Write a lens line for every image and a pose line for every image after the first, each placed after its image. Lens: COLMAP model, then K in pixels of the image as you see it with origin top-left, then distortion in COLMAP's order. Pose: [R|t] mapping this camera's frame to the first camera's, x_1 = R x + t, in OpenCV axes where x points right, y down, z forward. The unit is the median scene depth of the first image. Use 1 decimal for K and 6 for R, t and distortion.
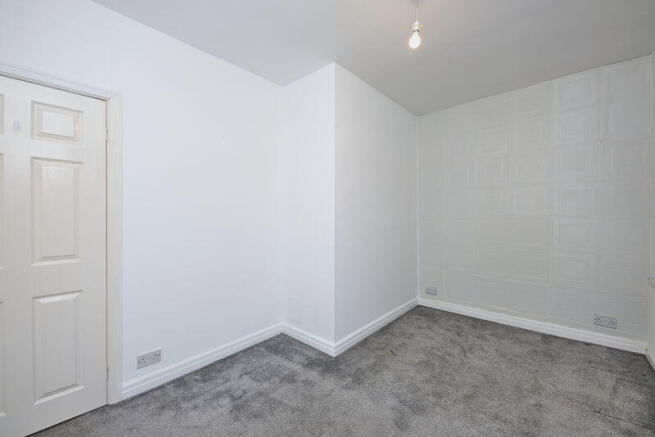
lens RADIAL K [[265.8, 0, 329.8], [0, 265.8, 217.2], [0, 0, 1]] dist [0.002507, -0.002537]
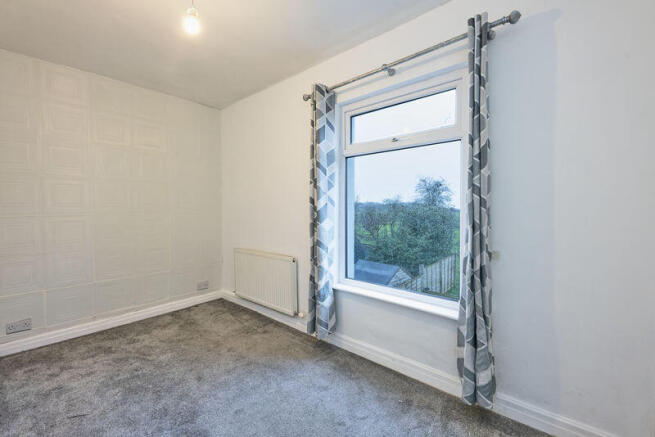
lens RADIAL K [[265.8, 0, 329.4], [0, 265.8, 214.4], [0, 0, 1]] dist [0.002507, -0.002537]
pose [[-0.010094, -0.018444, 0.999779, -0.400538], [0.007123, 0.999803, 0.018516, -0.015706], [-0.999924, 0.007308, -0.009960, 0.321821]]
